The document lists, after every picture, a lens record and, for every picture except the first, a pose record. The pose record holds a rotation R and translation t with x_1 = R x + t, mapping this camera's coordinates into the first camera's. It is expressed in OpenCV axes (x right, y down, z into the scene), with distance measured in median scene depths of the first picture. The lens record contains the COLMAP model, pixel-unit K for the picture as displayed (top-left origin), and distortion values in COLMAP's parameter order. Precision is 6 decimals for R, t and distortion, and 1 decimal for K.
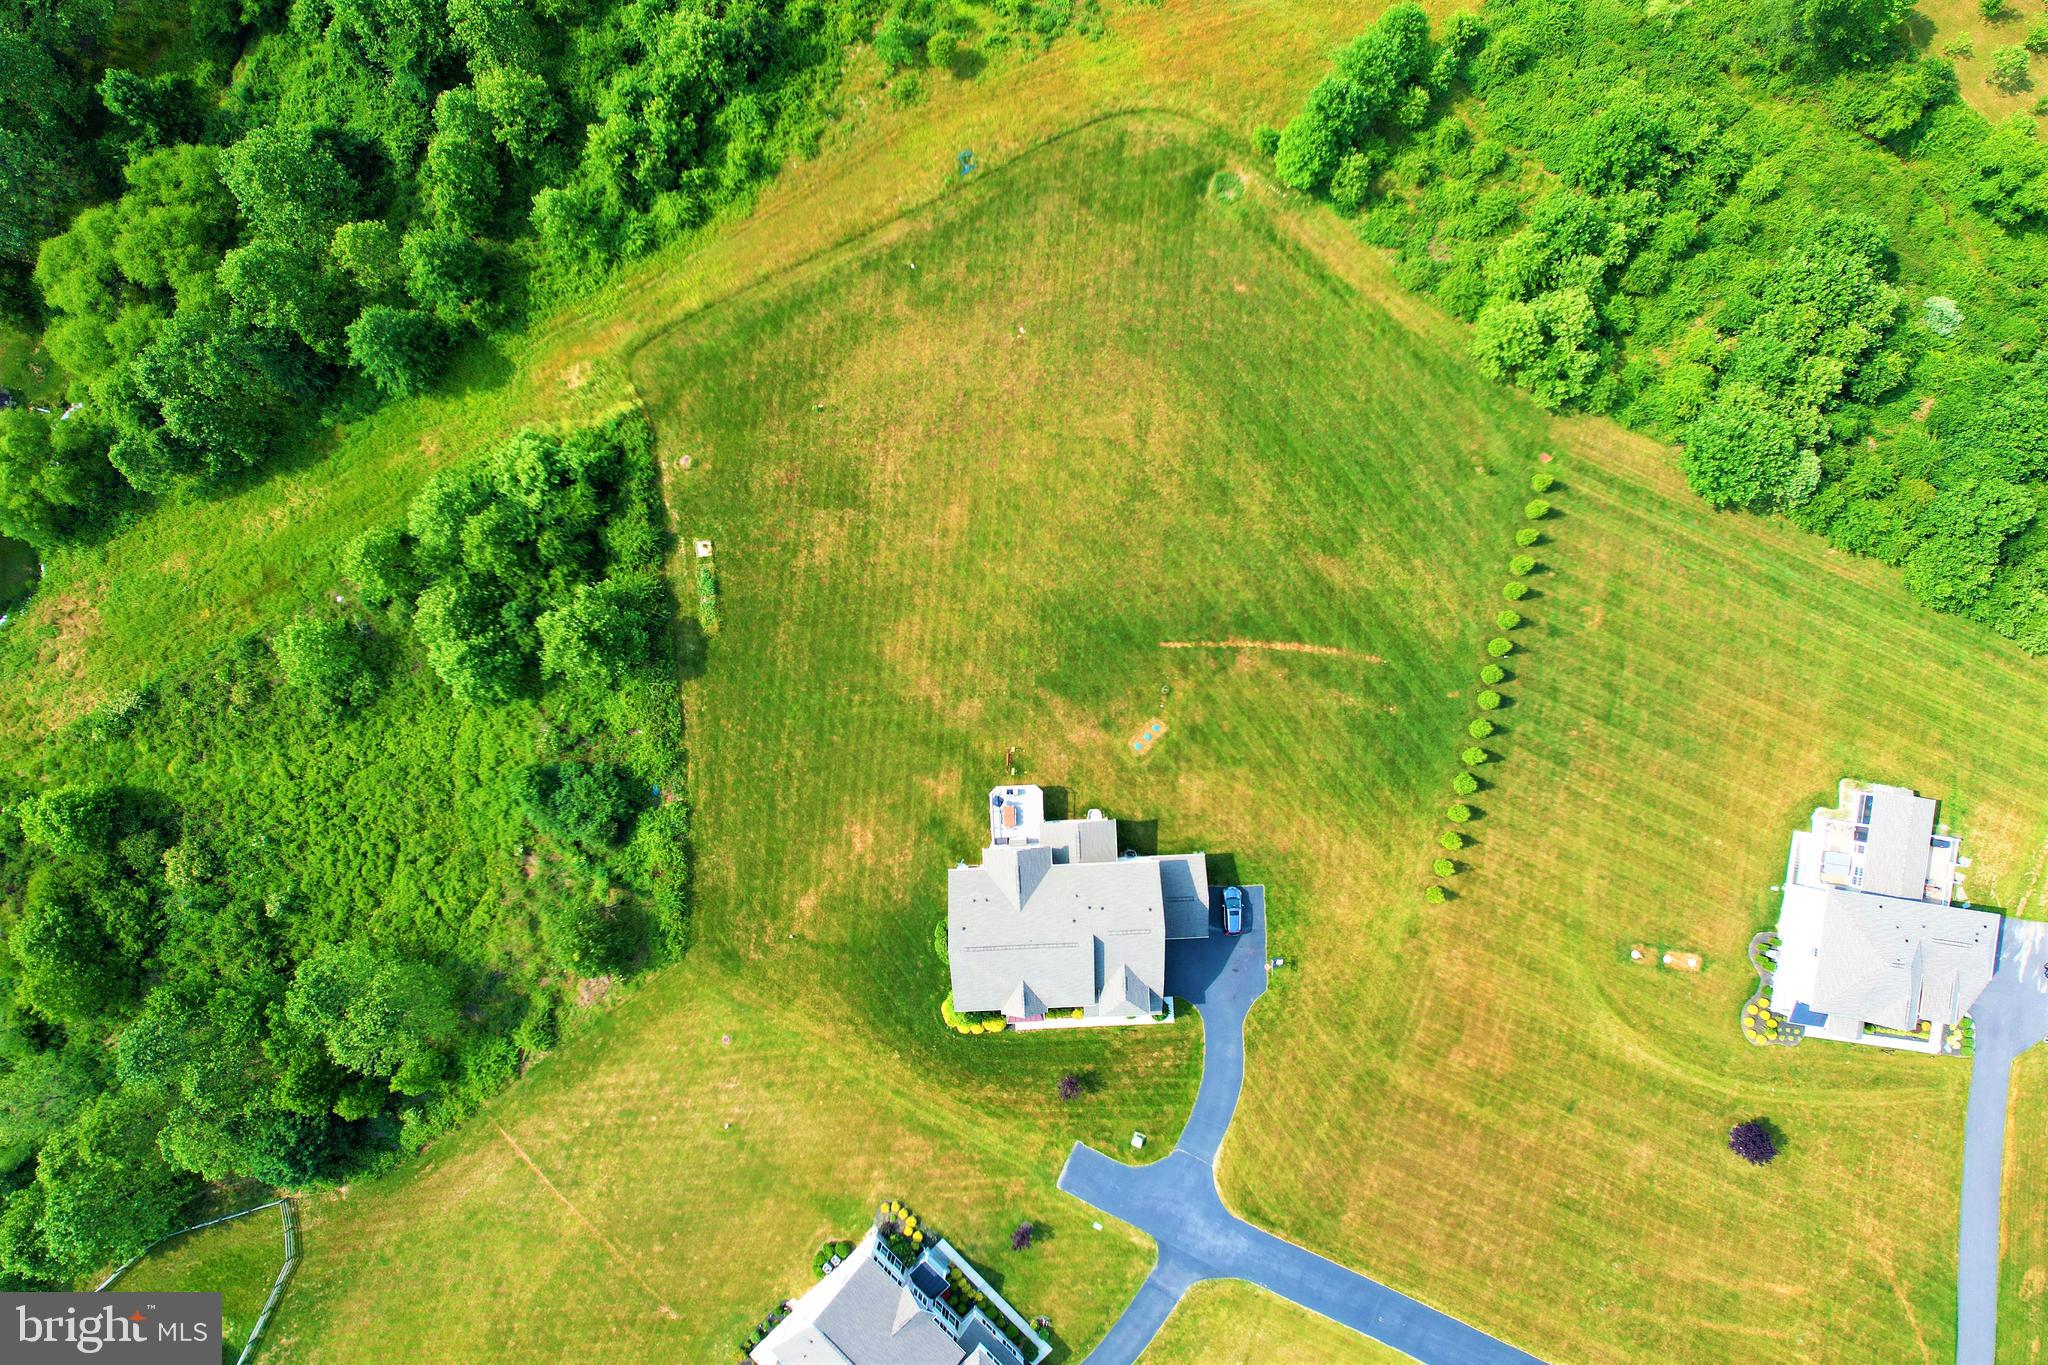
lens RADIAL K [[1287.1, 0, 1036.9], [0, 1287.1, 688.6], [0, 0, 1]] dist [-0.049130, 0.000447]
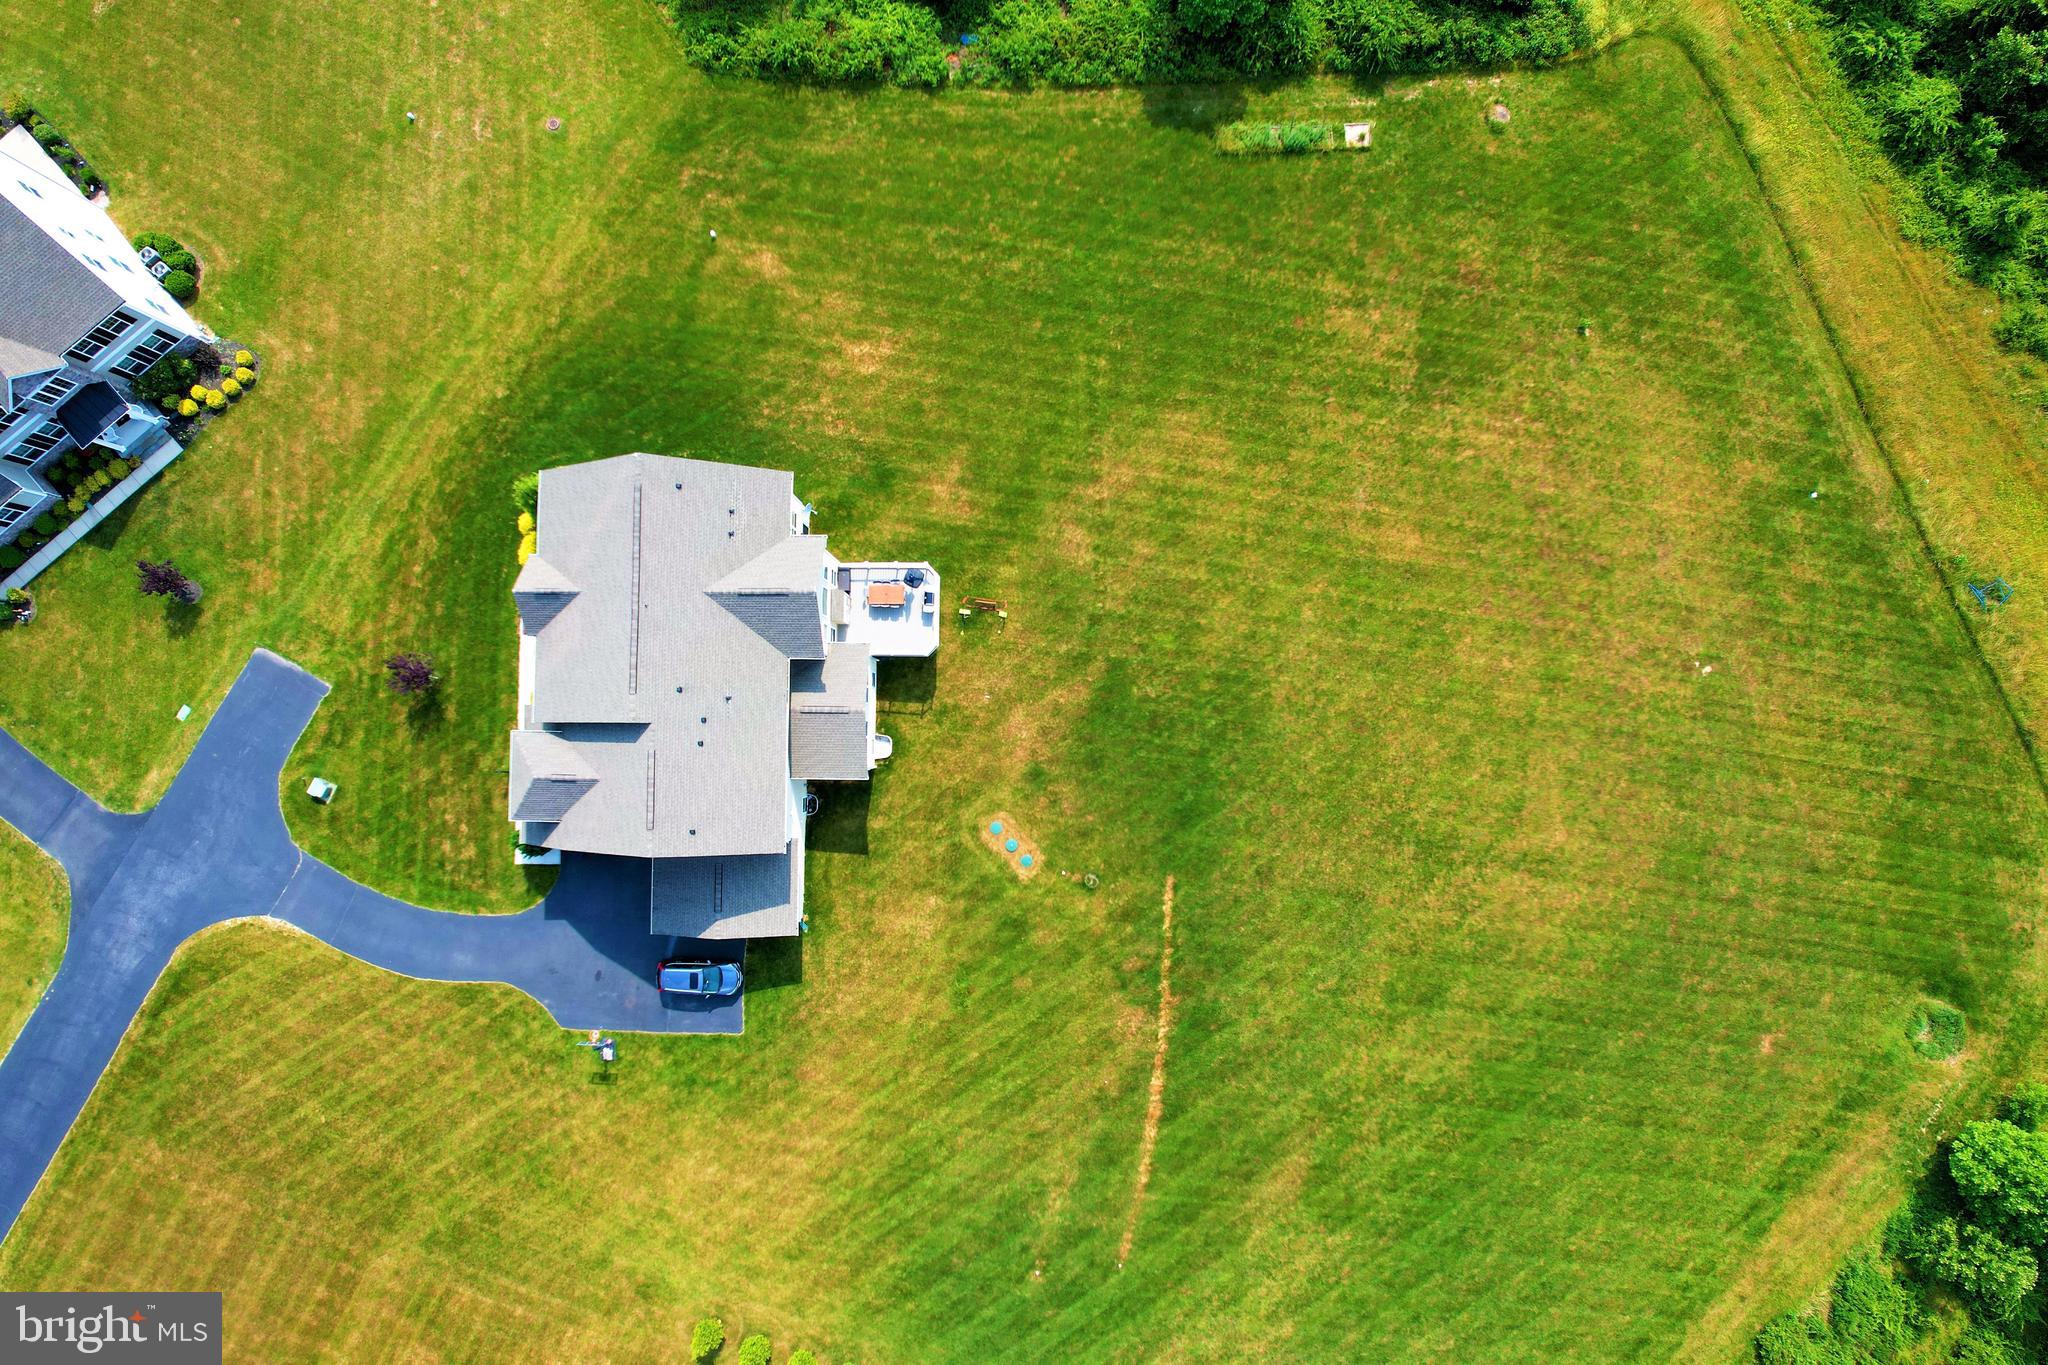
lens RADIAL K [[1301.3, 0, 1042.0], [0, 1301.3, 687.2], [0, 0, 1]] dist [-0.069107, 0.061832]
pose [[-0.053044, 0.997695, -0.042312, 0.039805], [-0.998452, -0.052280, 0.018972, 0.017032], [0.016716, 0.043253, 0.998924, 0.421713]]
